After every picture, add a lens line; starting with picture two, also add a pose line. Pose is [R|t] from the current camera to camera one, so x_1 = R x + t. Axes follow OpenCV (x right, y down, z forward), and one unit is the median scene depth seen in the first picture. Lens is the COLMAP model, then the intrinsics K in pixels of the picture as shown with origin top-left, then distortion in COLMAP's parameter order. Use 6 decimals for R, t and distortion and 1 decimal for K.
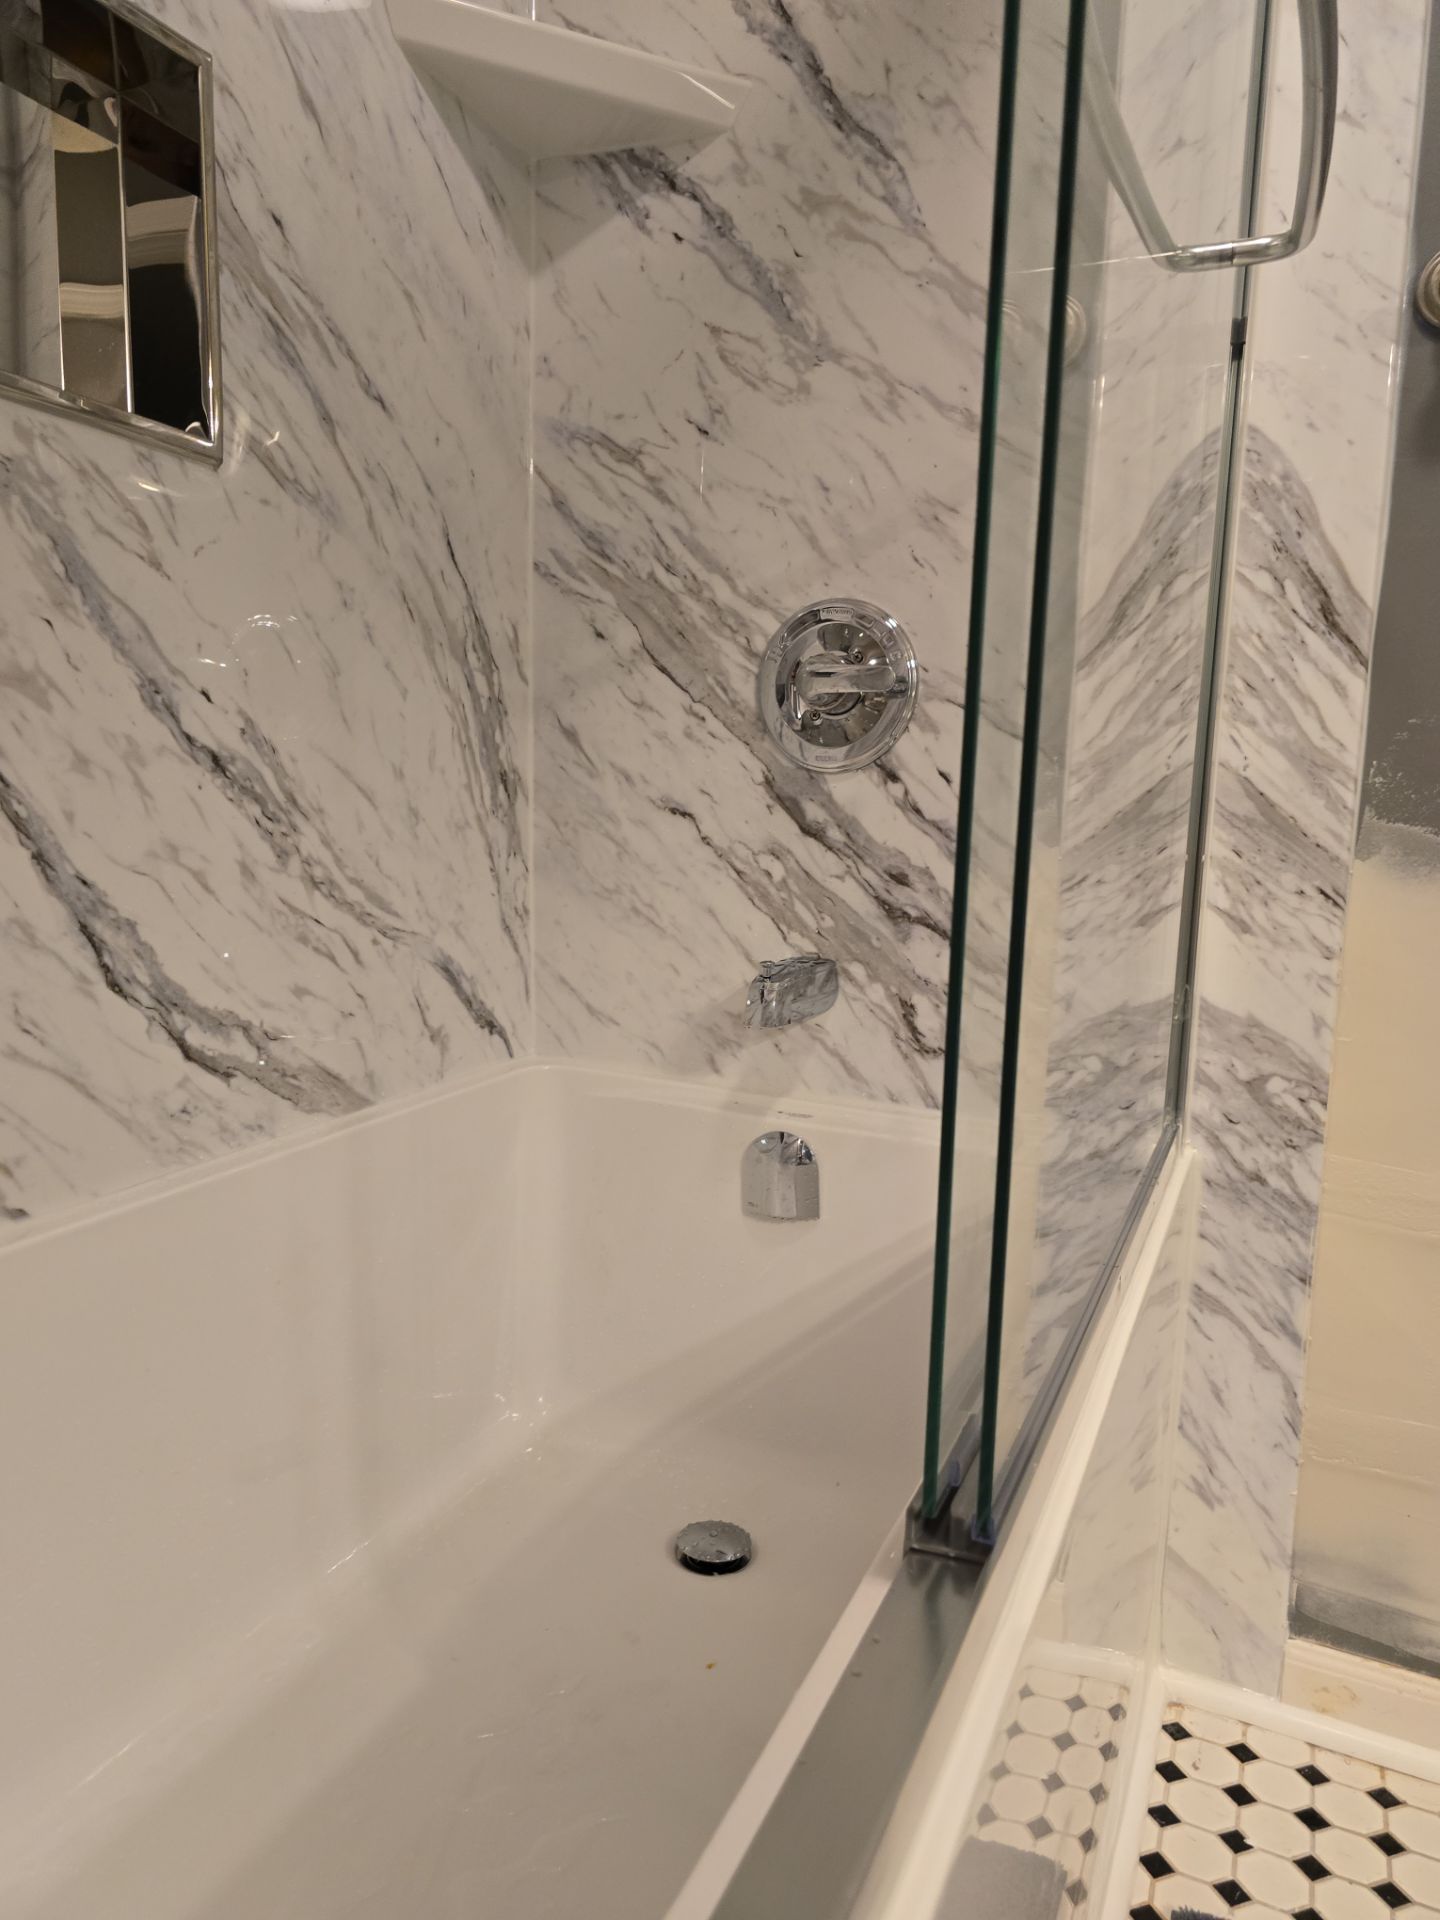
lens RADIAL K [[1290.2, 0, 715.1], [0, 1290.2, 962.5], [0, 0, 1]] dist [0.073897, -0.080701]
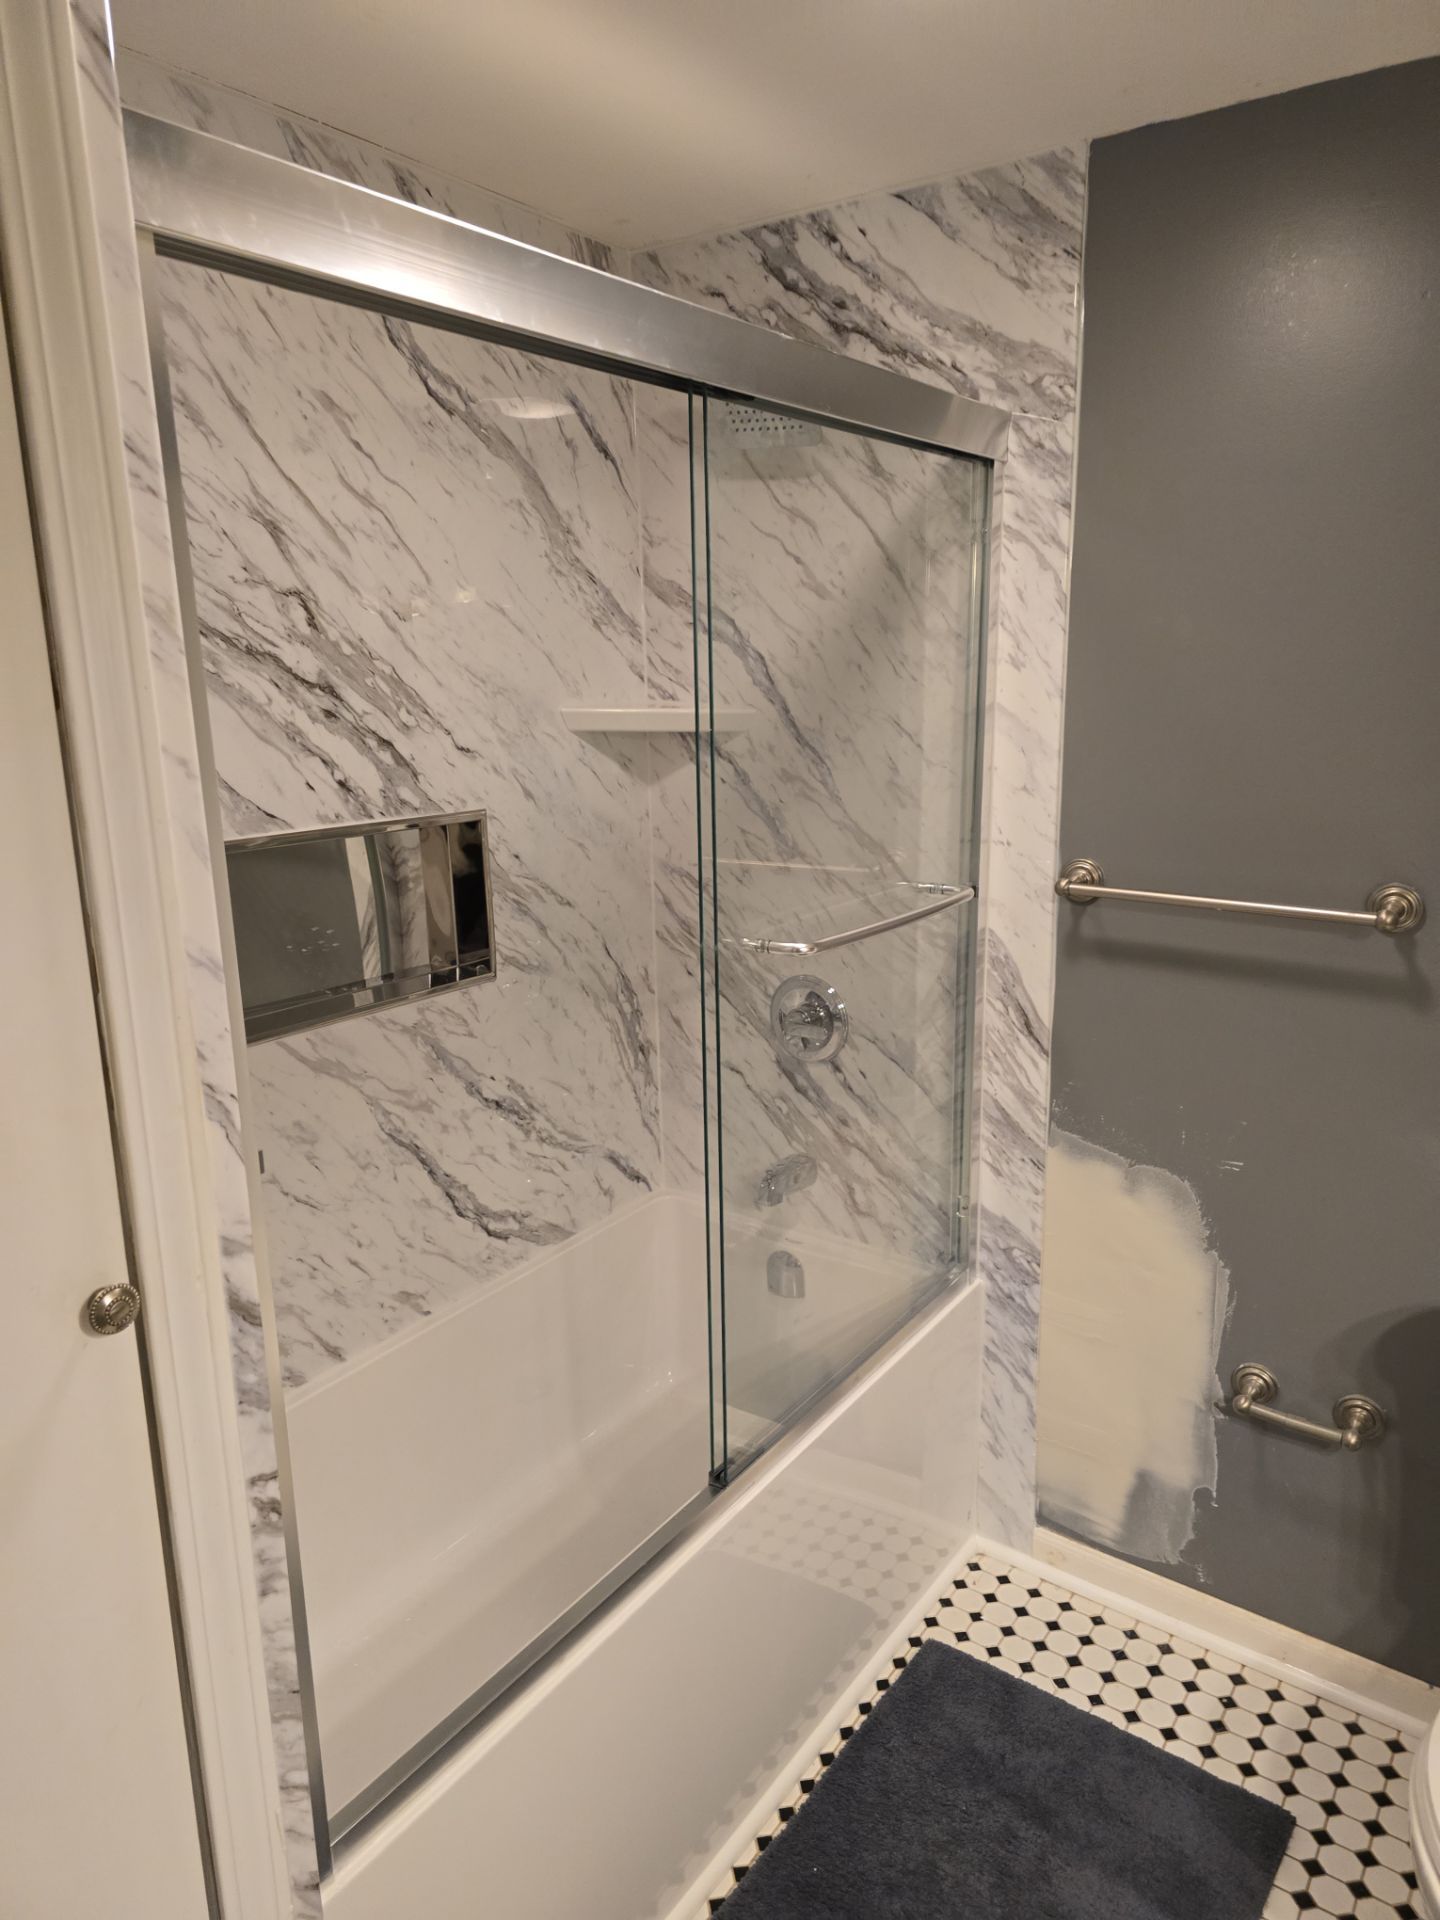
lens RADIAL K [[1291.6, 0, 716.6], [0, 1291.6, 957.1], [0, 0, 1]] dist [0.079526, -0.091131]
pose [[0.979706, -0.001757, -0.200434, 0.354939], [0.021031, 0.995343, 0.094069, -0.501163], [0.199336, -0.096376, 0.975180, -0.878042]]
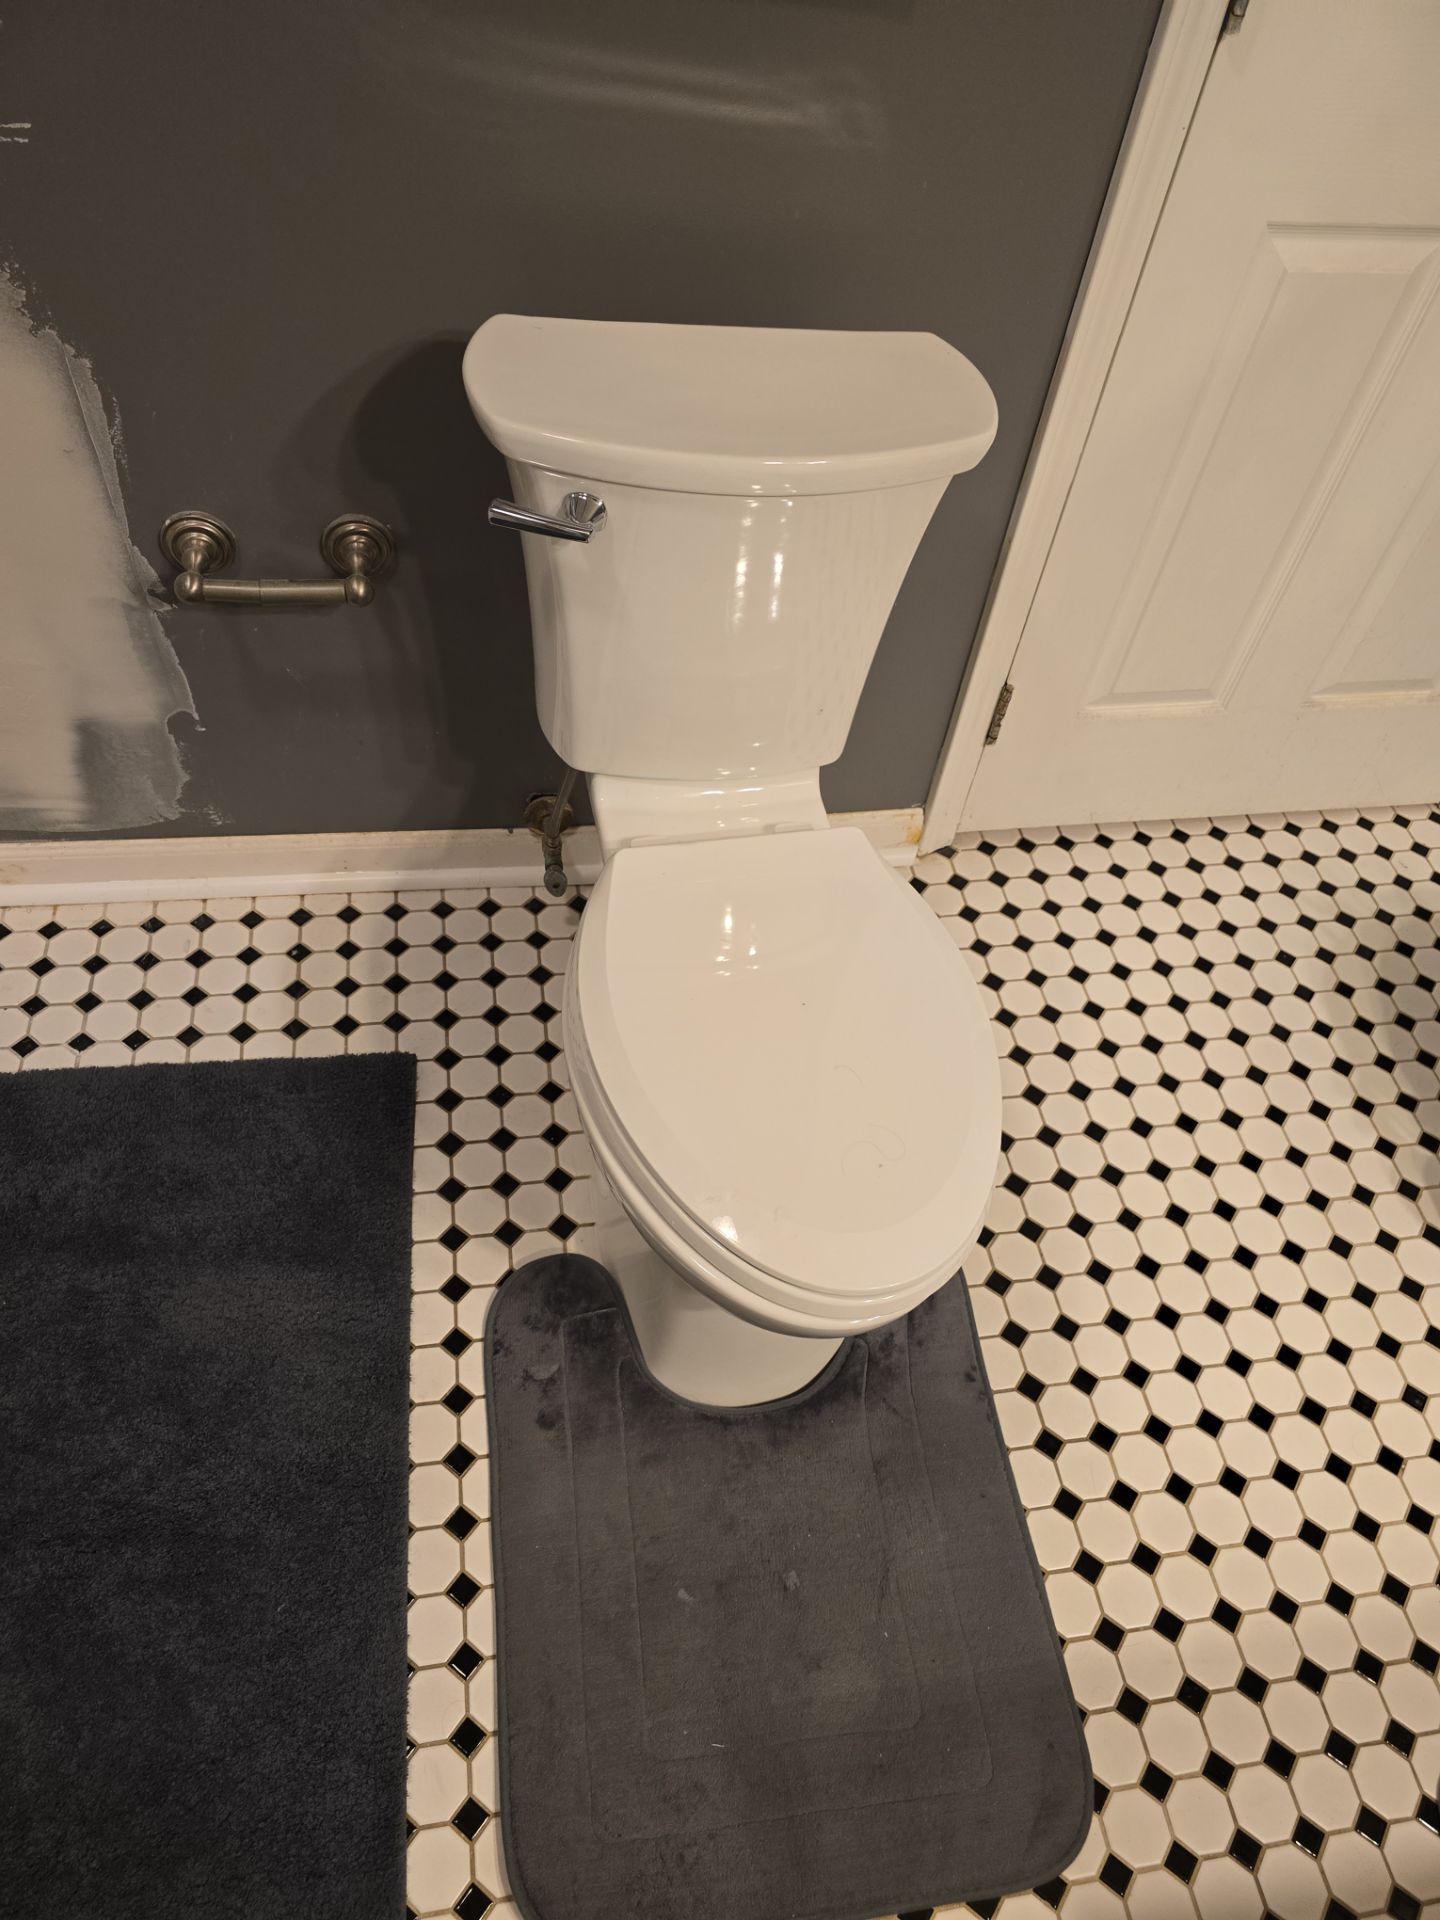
lens RADIAL K [[1292.4, 0, 729.1], [0, 1292.4, 963.8], [0, 0, 1]] dist [0.038091, -0.056169]
pose [[0.834292, -0.397693, 0.381833, 0.516286], [0.002518, 0.695319, 0.718697, -0.295352], [-0.551317, -0.598642, 0.581101, -0.196029]]
